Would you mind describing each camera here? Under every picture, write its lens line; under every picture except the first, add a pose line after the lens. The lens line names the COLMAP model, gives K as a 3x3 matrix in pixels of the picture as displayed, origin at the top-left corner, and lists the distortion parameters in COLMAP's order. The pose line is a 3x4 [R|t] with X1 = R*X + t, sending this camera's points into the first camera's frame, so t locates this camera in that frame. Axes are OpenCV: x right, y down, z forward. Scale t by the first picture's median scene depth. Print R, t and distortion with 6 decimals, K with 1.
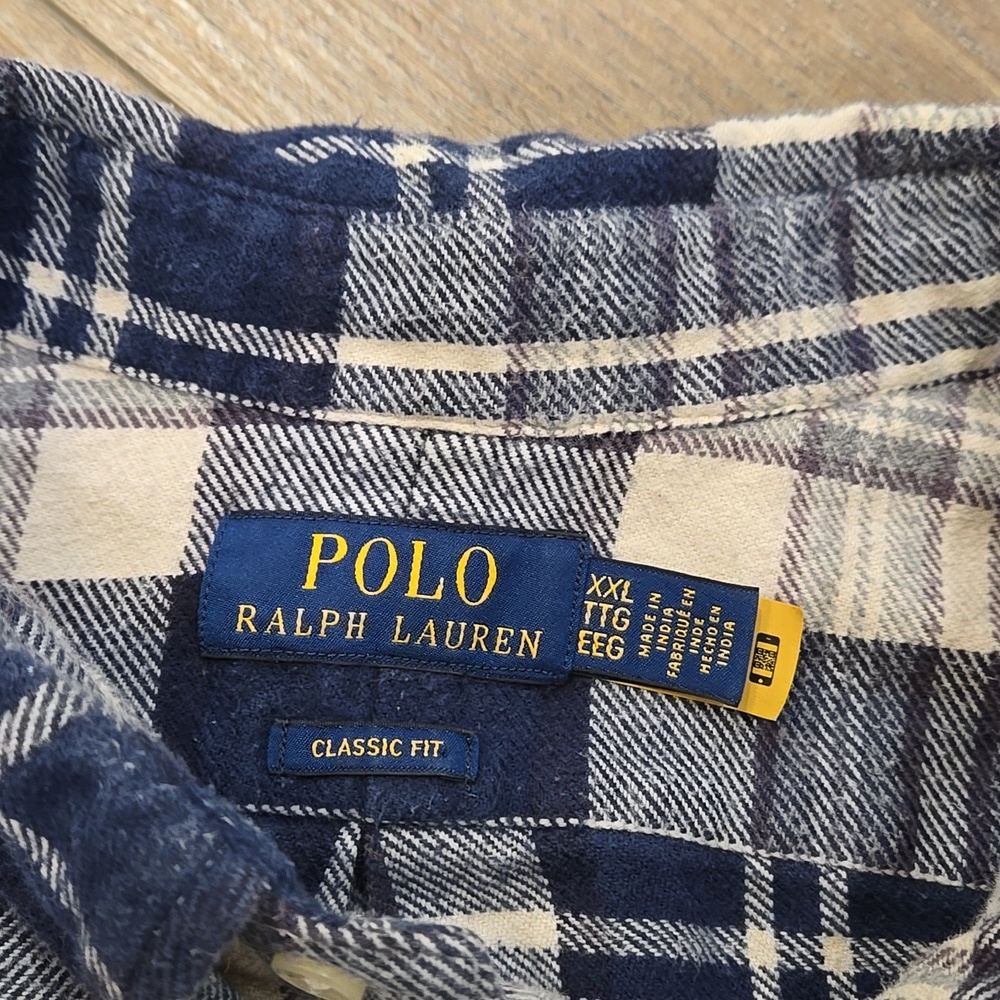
lens RADIAL K [[1457.4, 0, 500.0], [0, 1457.4, 500.0], [0, 0, 1]] dist [0.088293, -0.144188]
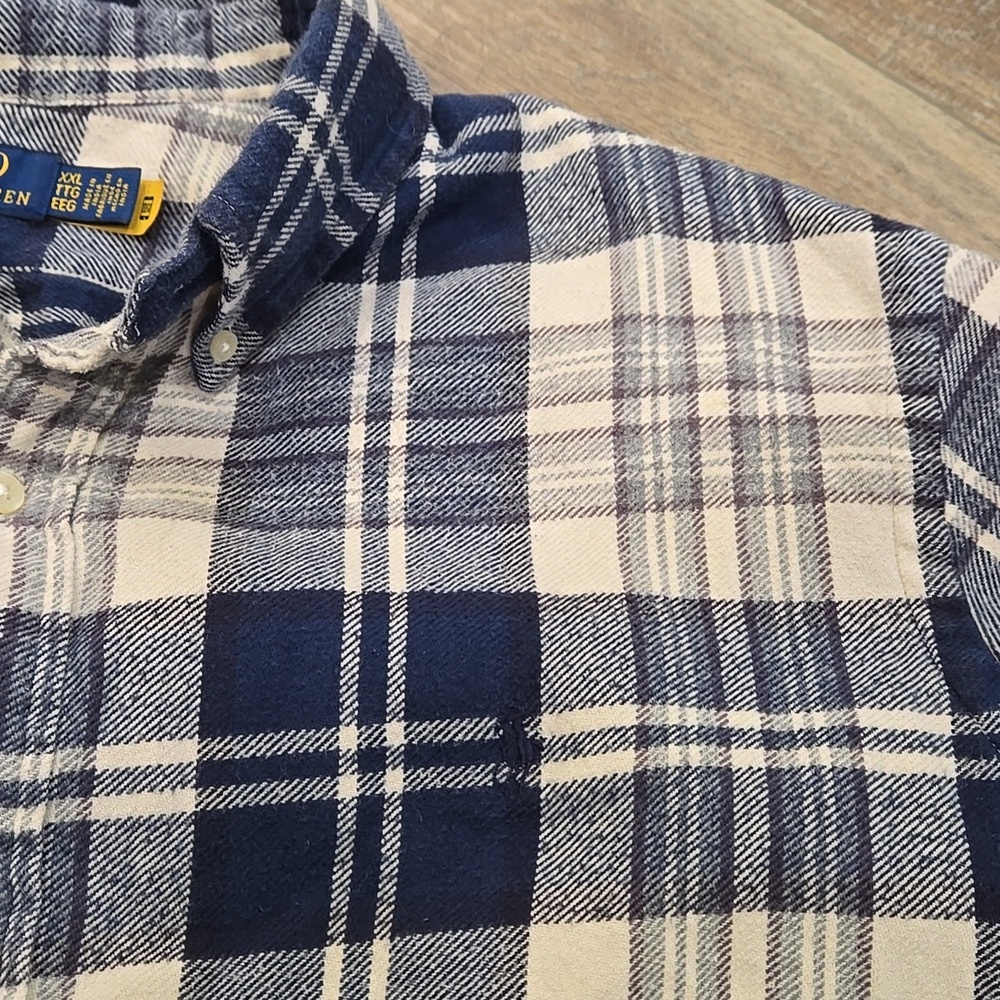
lens RADIAL K [[1457.4, 0, 500.0], [0, 1457.4, 500.0], [0, 0, 1]] dist [0.088293, -0.144188]
pose [[0.997840, 0.002283, 0.065648, 0.517184], [0.012976, 0.972850, -0.231074, 0.935263], [-0.064394, 0.231427, 0.970719, -0.832600]]
